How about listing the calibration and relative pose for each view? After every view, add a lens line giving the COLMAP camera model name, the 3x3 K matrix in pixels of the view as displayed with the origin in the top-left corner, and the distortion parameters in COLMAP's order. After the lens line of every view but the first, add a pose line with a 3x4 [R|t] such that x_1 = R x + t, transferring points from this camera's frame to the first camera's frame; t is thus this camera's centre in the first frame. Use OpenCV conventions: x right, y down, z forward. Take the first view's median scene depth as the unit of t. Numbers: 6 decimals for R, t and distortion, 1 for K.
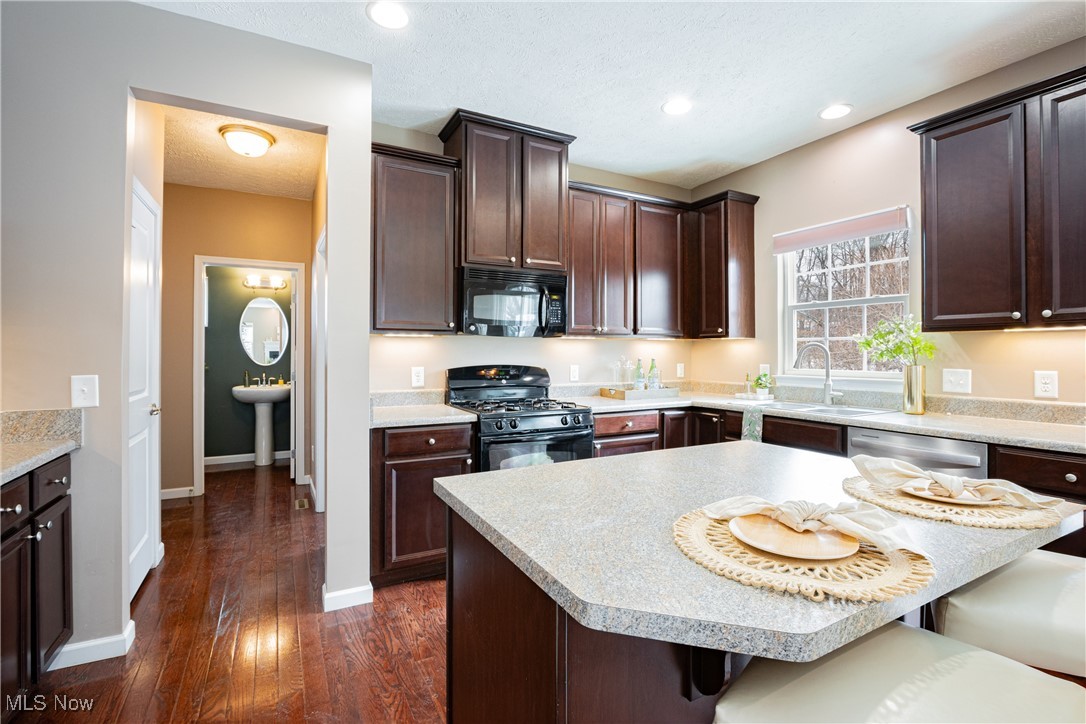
lens RADIAL K [[500.4, 0, 538.5], [0, 500.4, 352.9], [0, 0, 1]] dist [-0.015297, 0.001427]
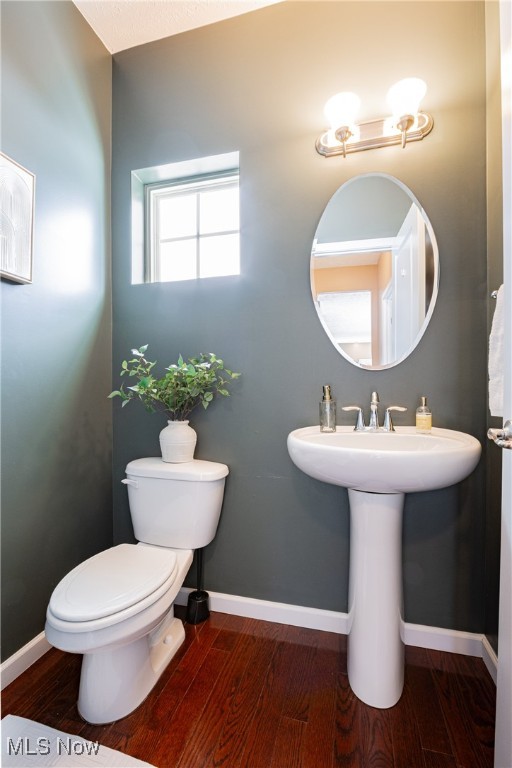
lens RADIAL K [[353.8, 0, 253.4], [0, 353.8, 383.9], [0, 0, 1]] dist [-0.015297, 0.001427]
pose [[0.725758, -0.001589, -0.687948, -0.467210], [0.010845, 0.999899, 0.009131, 0.034207], [0.687864, -0.014088, 0.725703, 0.809267]]
